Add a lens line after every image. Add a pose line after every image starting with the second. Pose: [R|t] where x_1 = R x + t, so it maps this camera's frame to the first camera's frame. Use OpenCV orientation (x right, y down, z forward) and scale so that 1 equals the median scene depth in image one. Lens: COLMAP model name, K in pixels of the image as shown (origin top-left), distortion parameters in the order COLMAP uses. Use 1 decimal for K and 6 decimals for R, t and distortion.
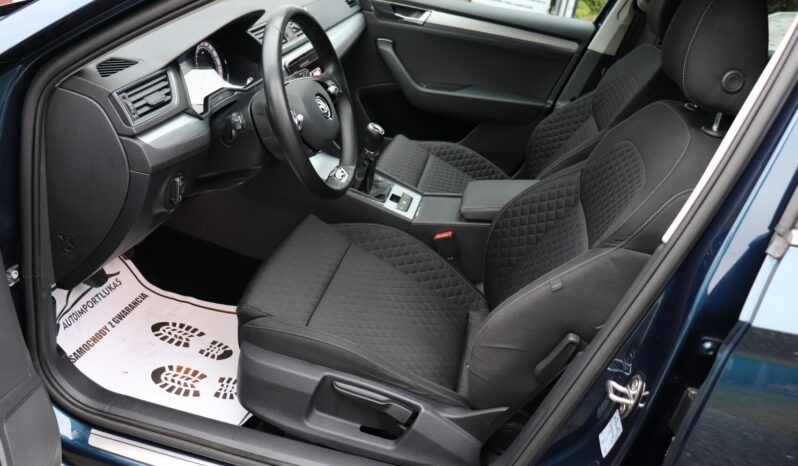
lens RADIAL K [[668.0, 0, 396.3], [0, 668.0, 229.6], [0, 0, 1]] dist [-0.187375, 0.166774]
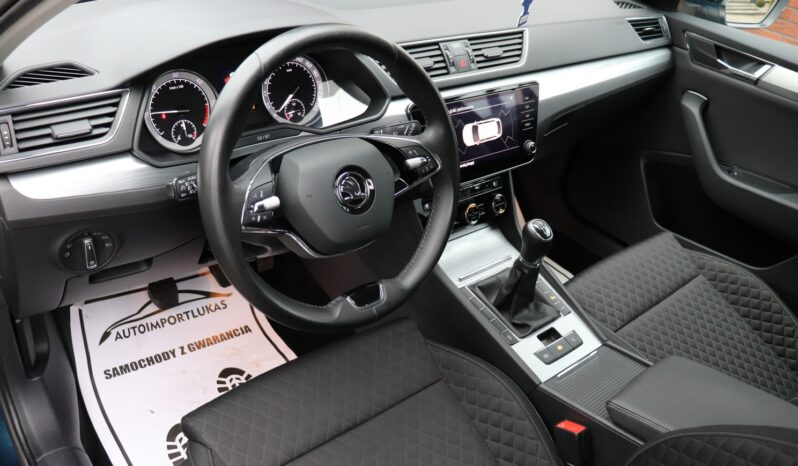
lens RADIAL K [[668.0, 0, 396.3], [0, 668.0, 229.6], [0, 0, 1]] dist [-0.187375, 0.166774]
pose [[0.774283, 0.296837, -0.558904, 0.221023], [-0.297152, 0.950286, 0.093041, -0.168447], [0.558737, 0.094039, 0.823996, 0.383593]]
